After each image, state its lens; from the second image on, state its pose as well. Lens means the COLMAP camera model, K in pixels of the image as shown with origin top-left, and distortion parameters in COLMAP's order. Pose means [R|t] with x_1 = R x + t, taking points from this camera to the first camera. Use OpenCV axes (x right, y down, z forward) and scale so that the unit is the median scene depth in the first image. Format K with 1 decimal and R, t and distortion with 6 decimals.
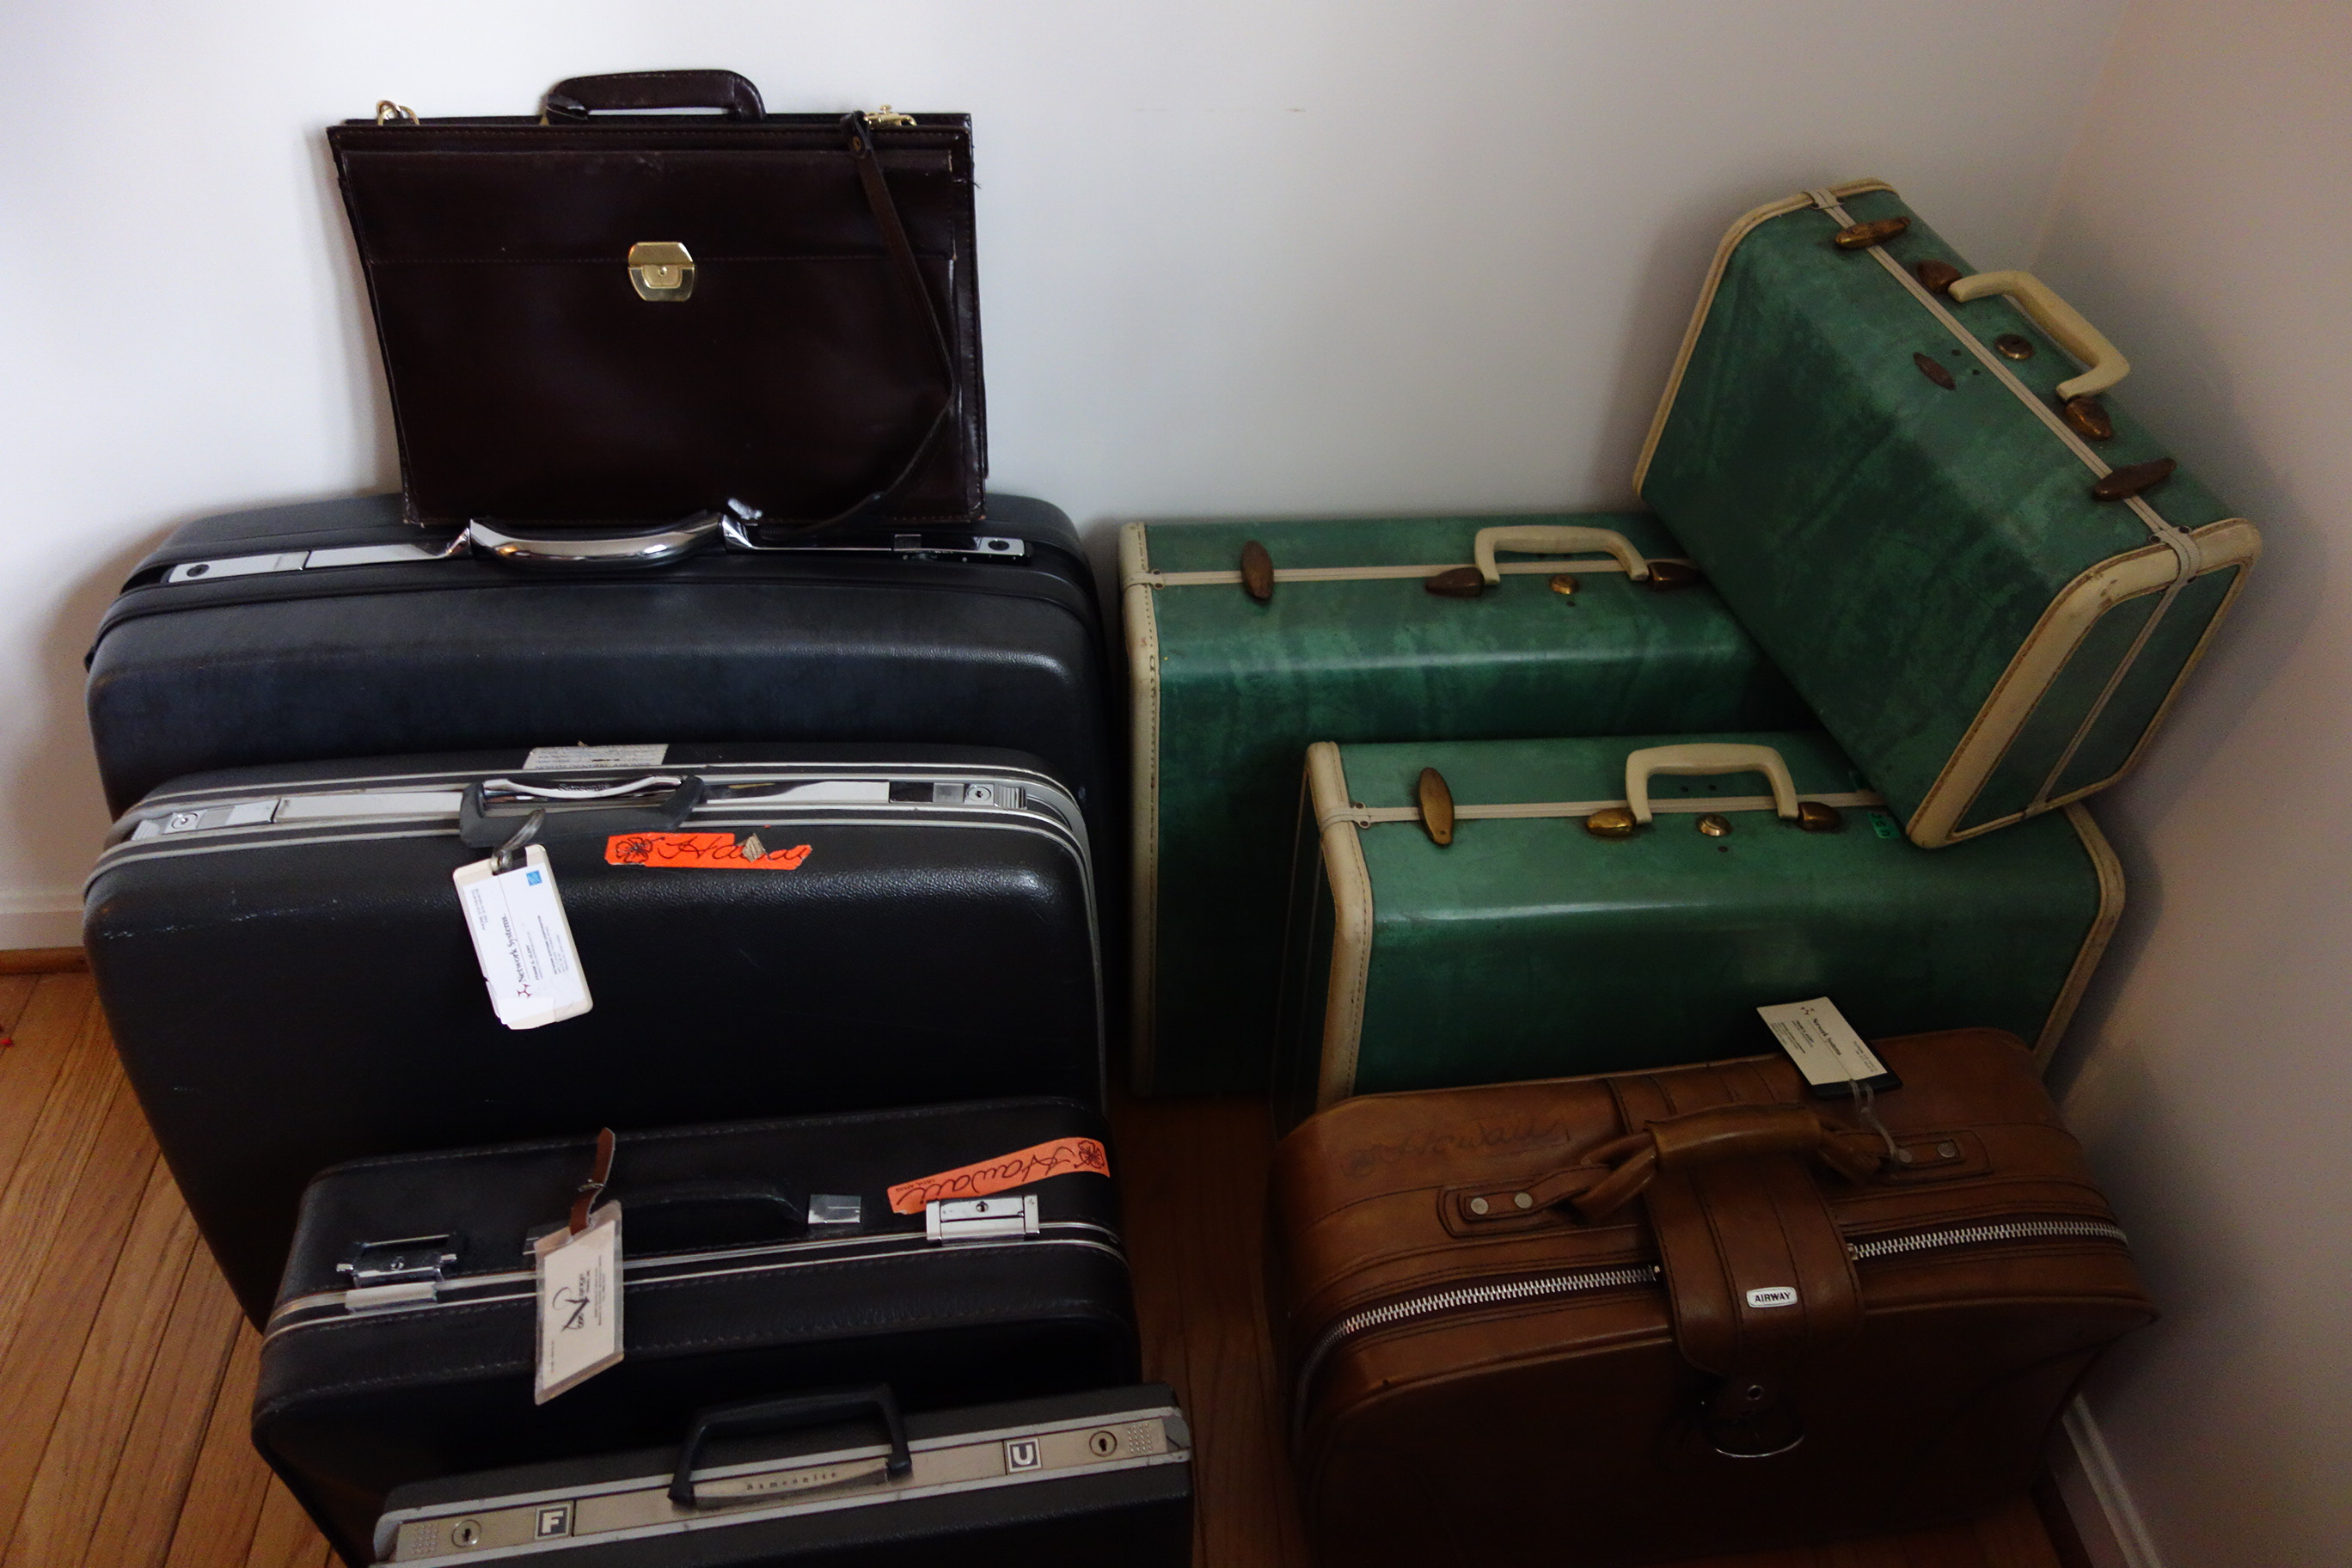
lens RADIAL K [[1838.7, 0, 1177.7], [0, 1838.7, 790.8], [0, 0, 1]] dist [0.005891, -0.003406]
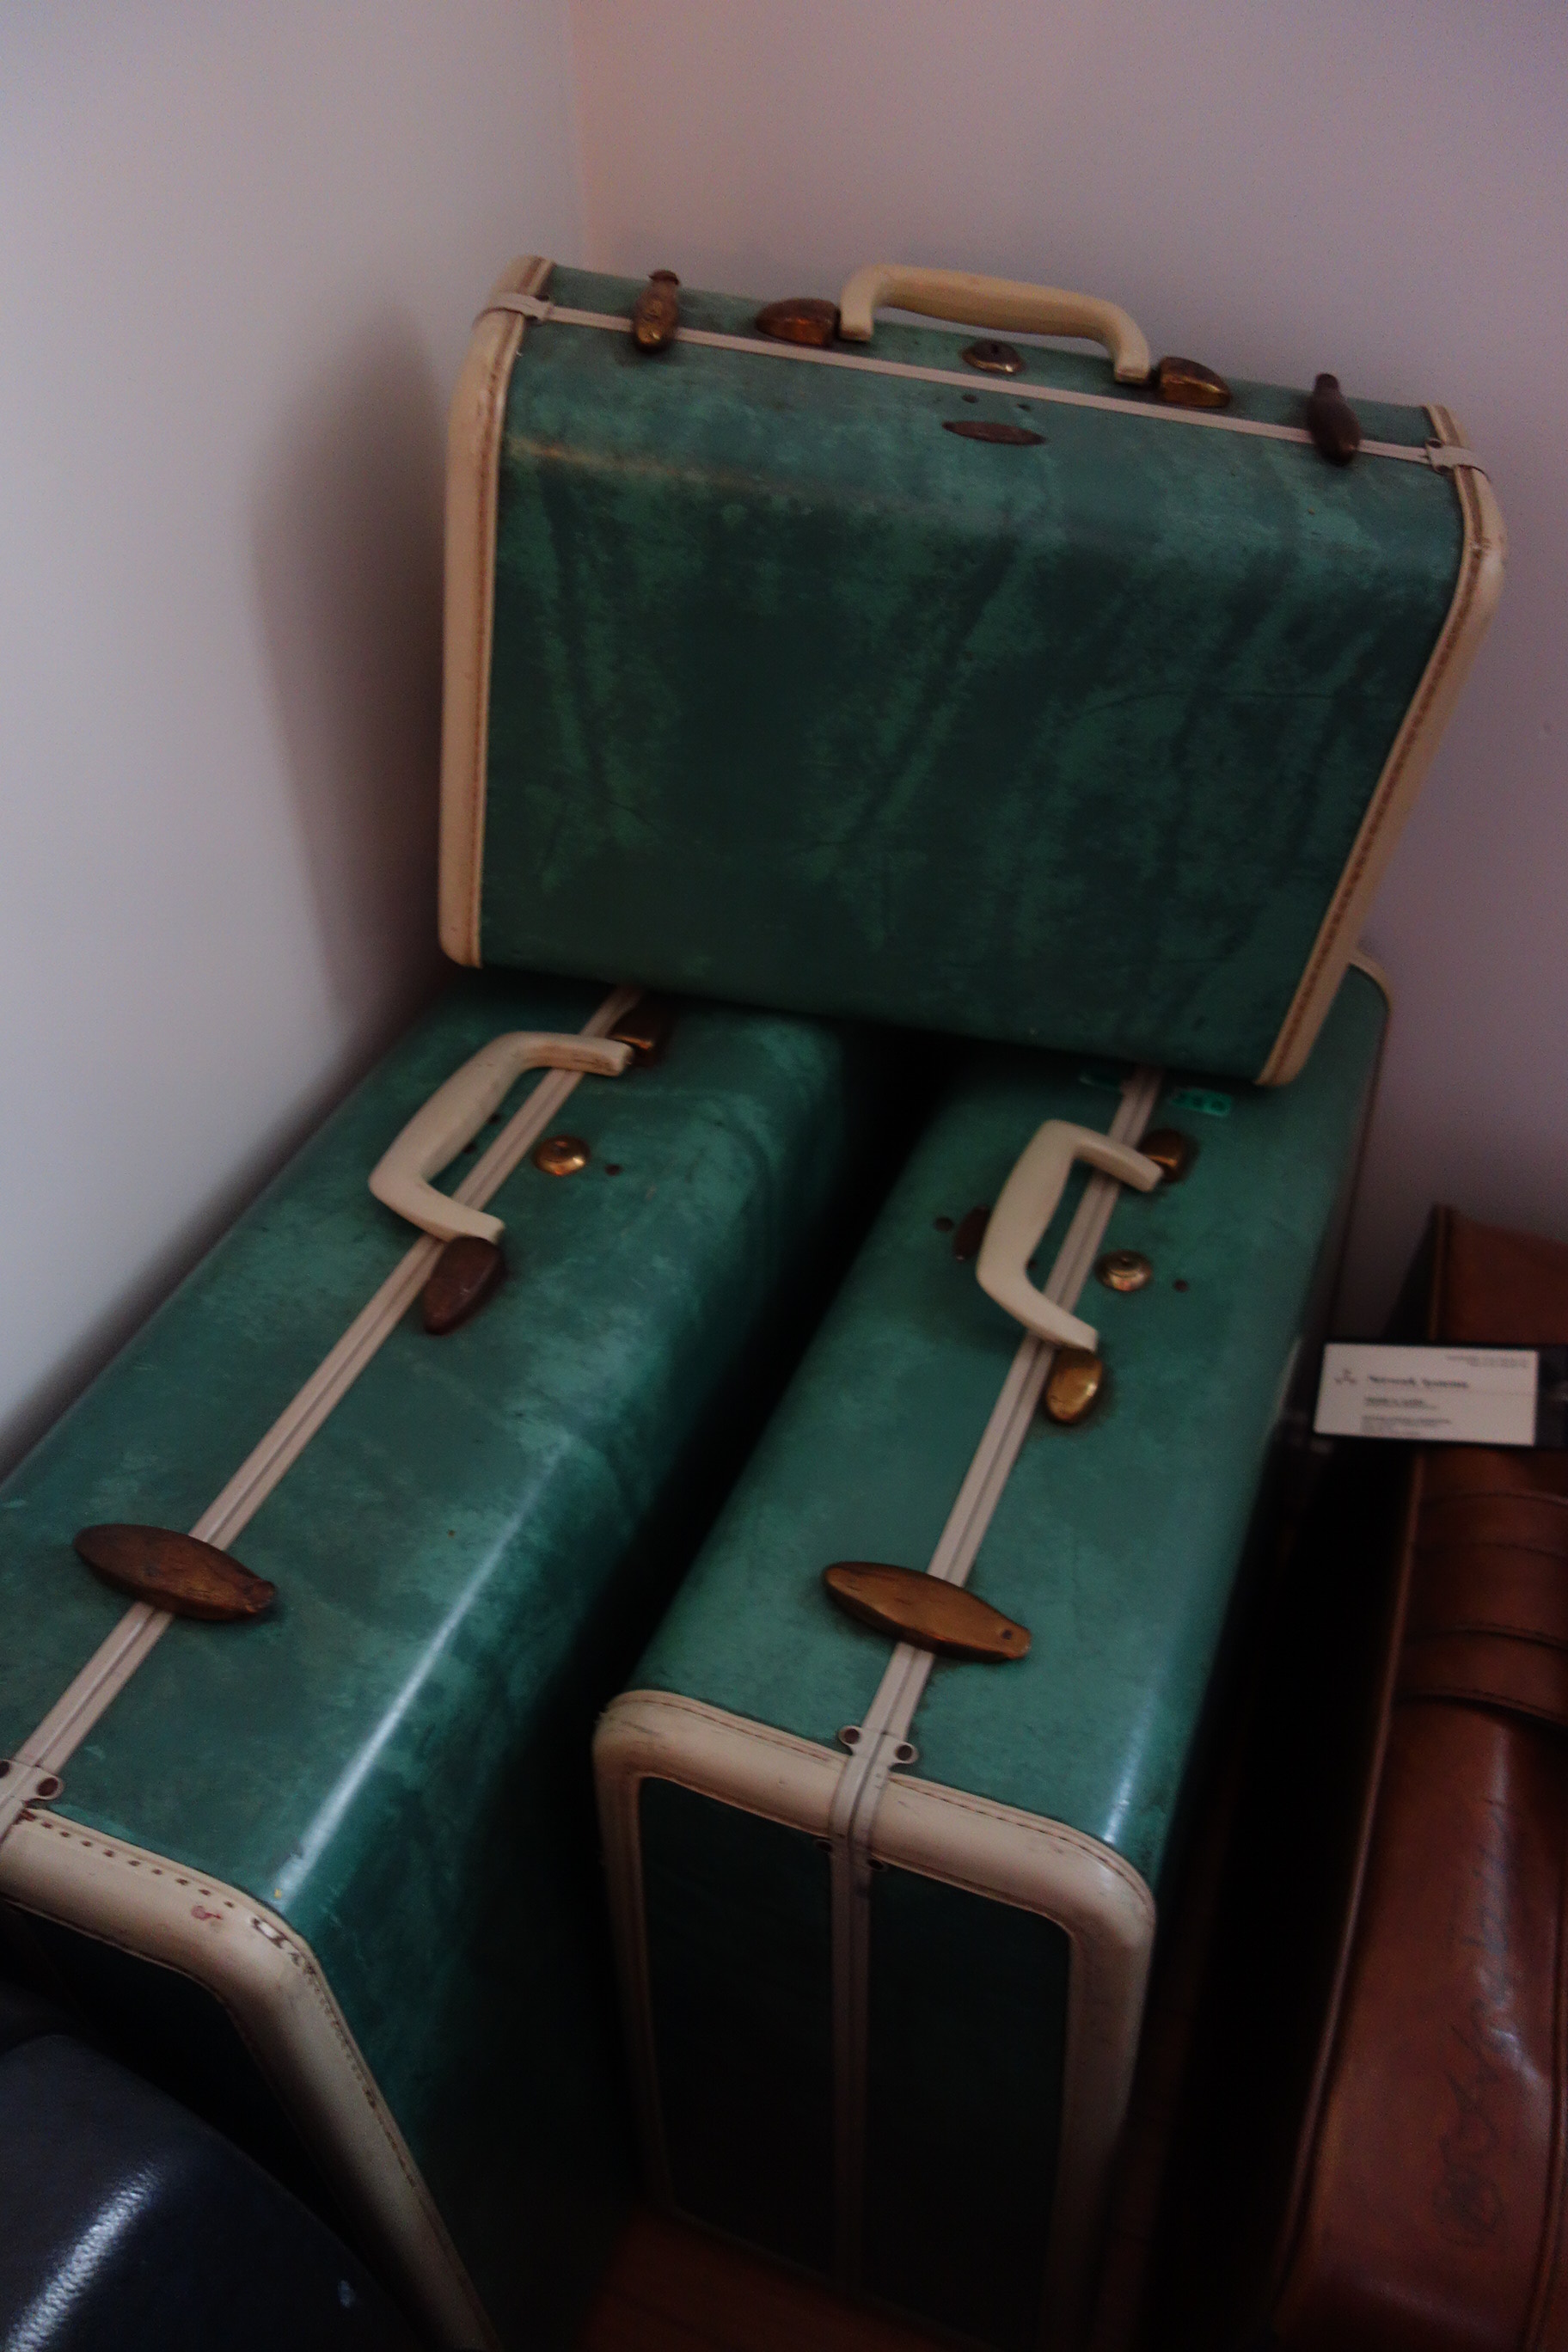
lens RADIAL K [[1838.7, 0, 784.0], [0, 1838.7, 1176.0], [0, 0, 1]] dist [0.005891, -0.003406]
pose [[0.448203, -0.623490, 0.640604, -0.129804], [0.630836, 0.728342, 0.267515, -0.251308], [-0.633372, 0.284215, 0.719765, 0.686012]]
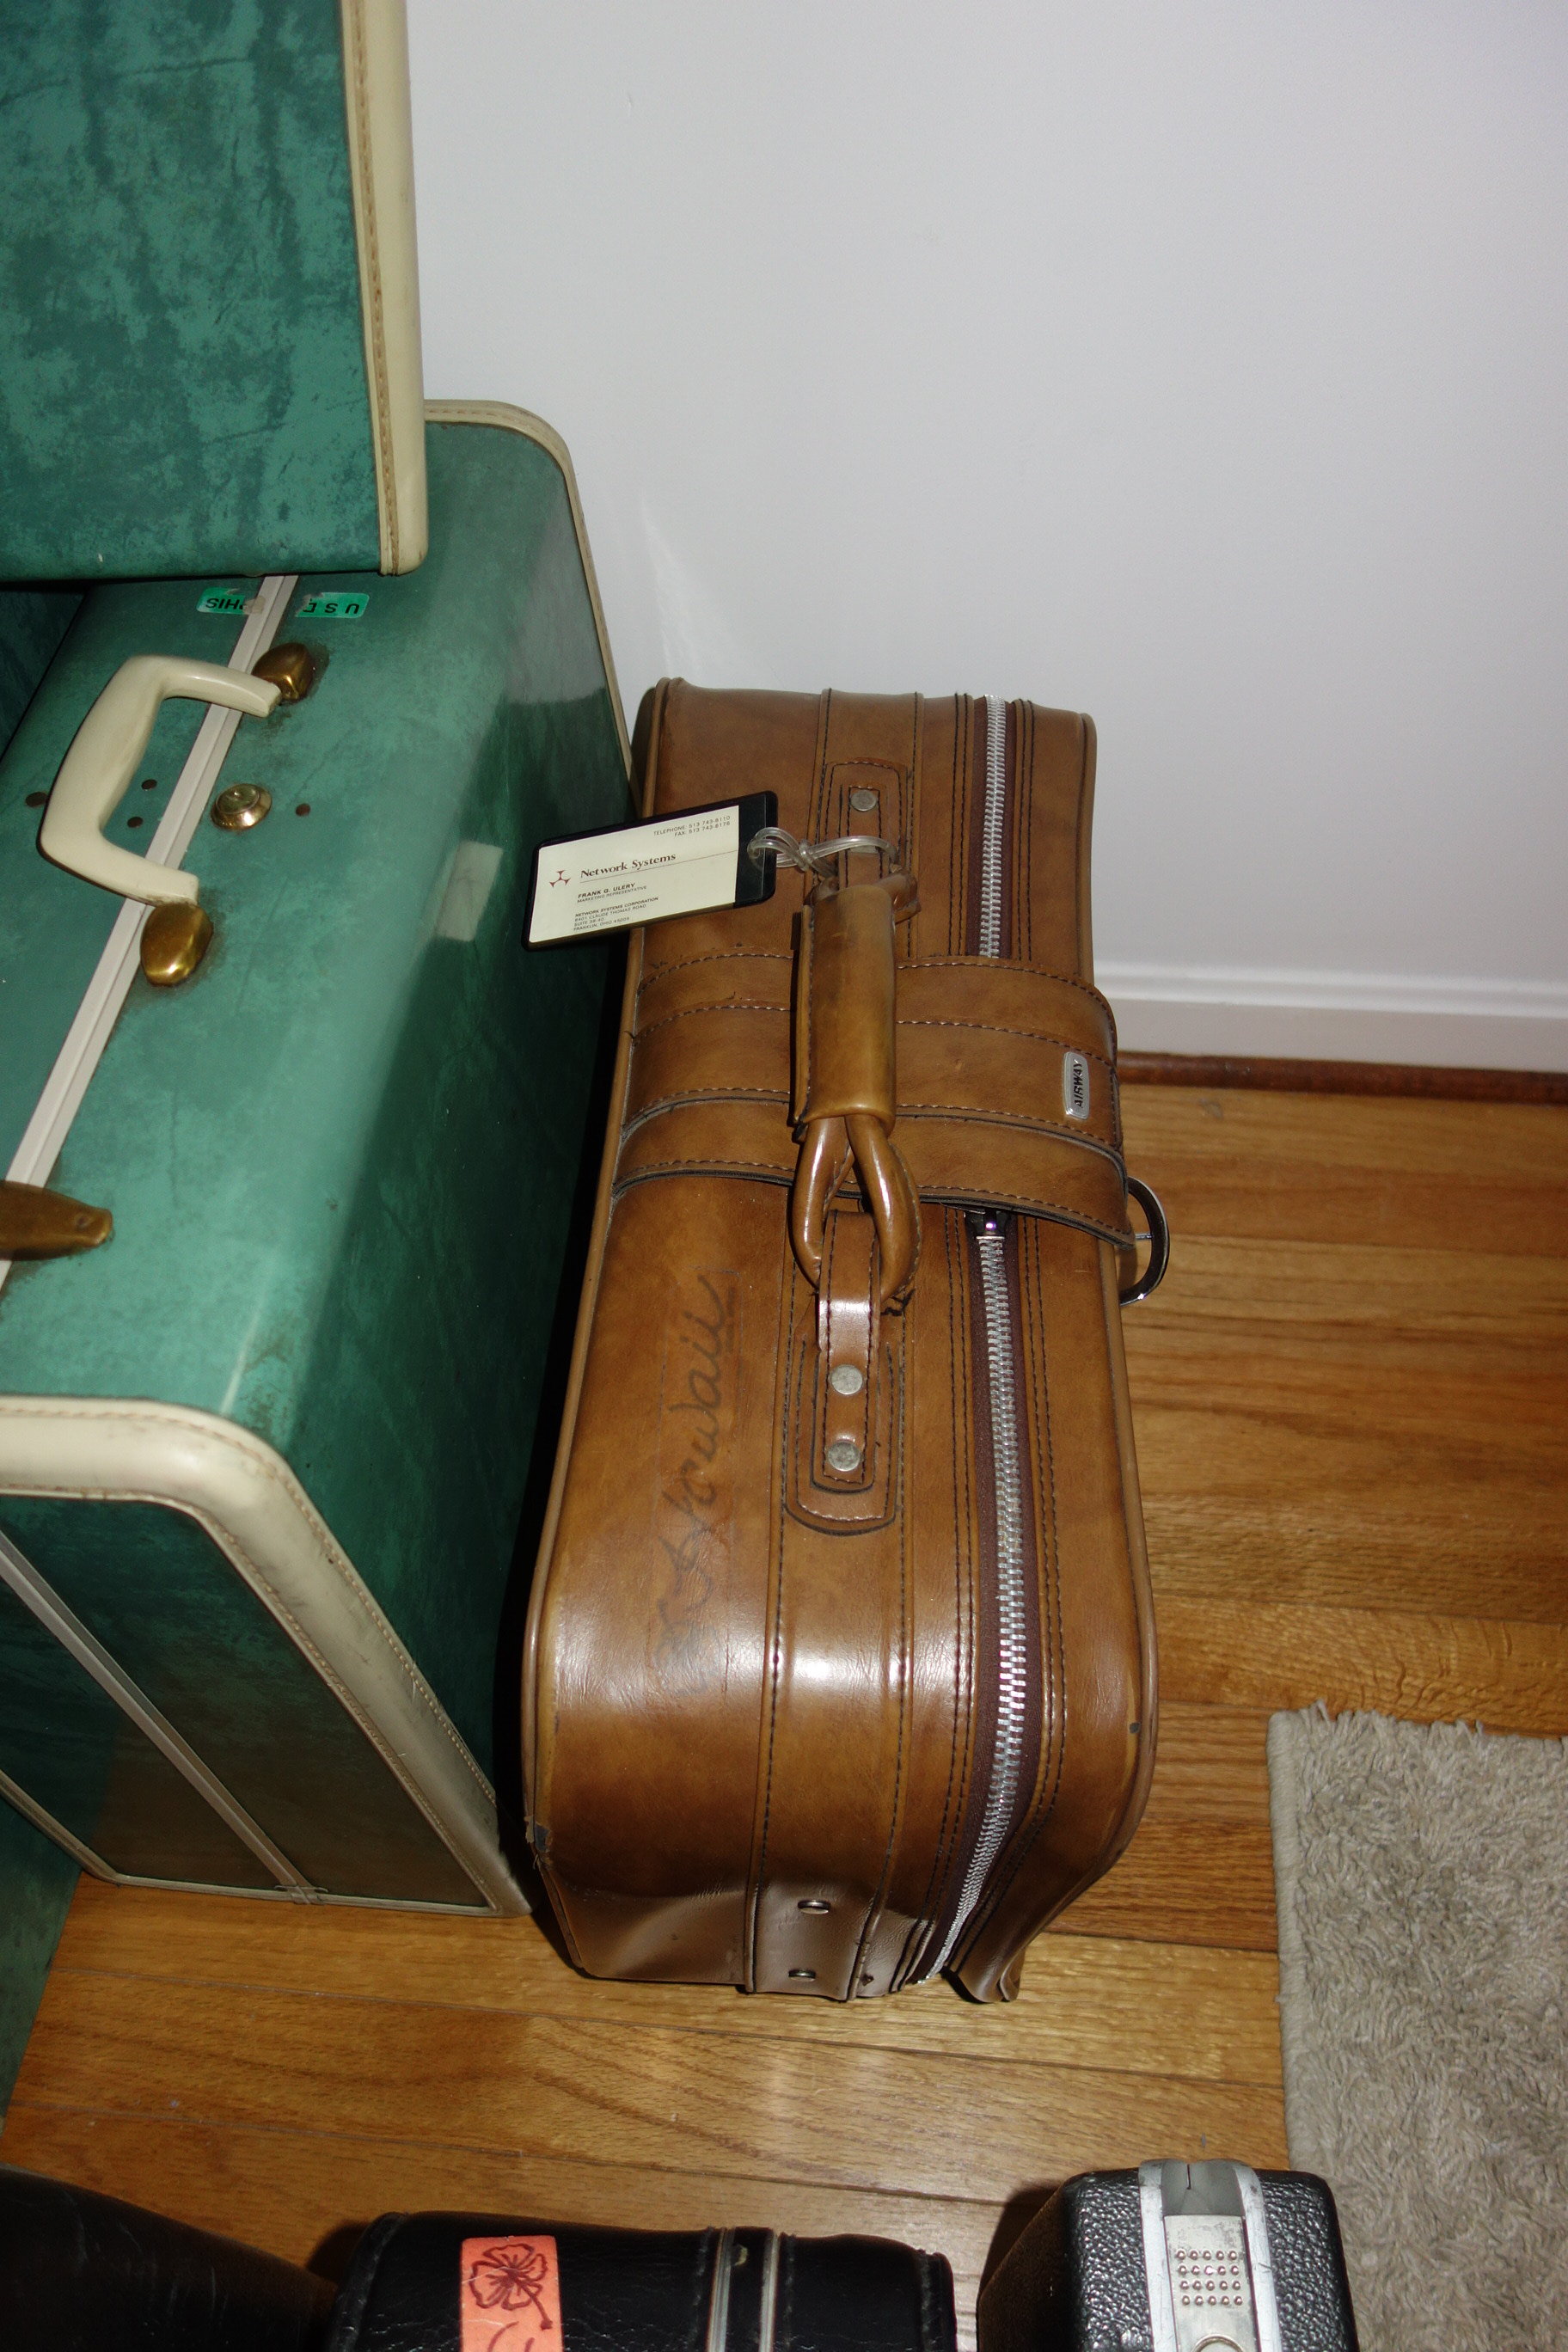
lens RADIAL K [[1838.7, 0, 784.0], [0, 1838.7, 1176.0], [0, 0, 1]] dist [0.005891, -0.003406]
pose [[0.177510, -0.810746, 0.557837, -0.067774], [0.703642, 0.500853, 0.504019, -0.091994], [-0.688025, 0.303048, 0.659381, 0.623286]]
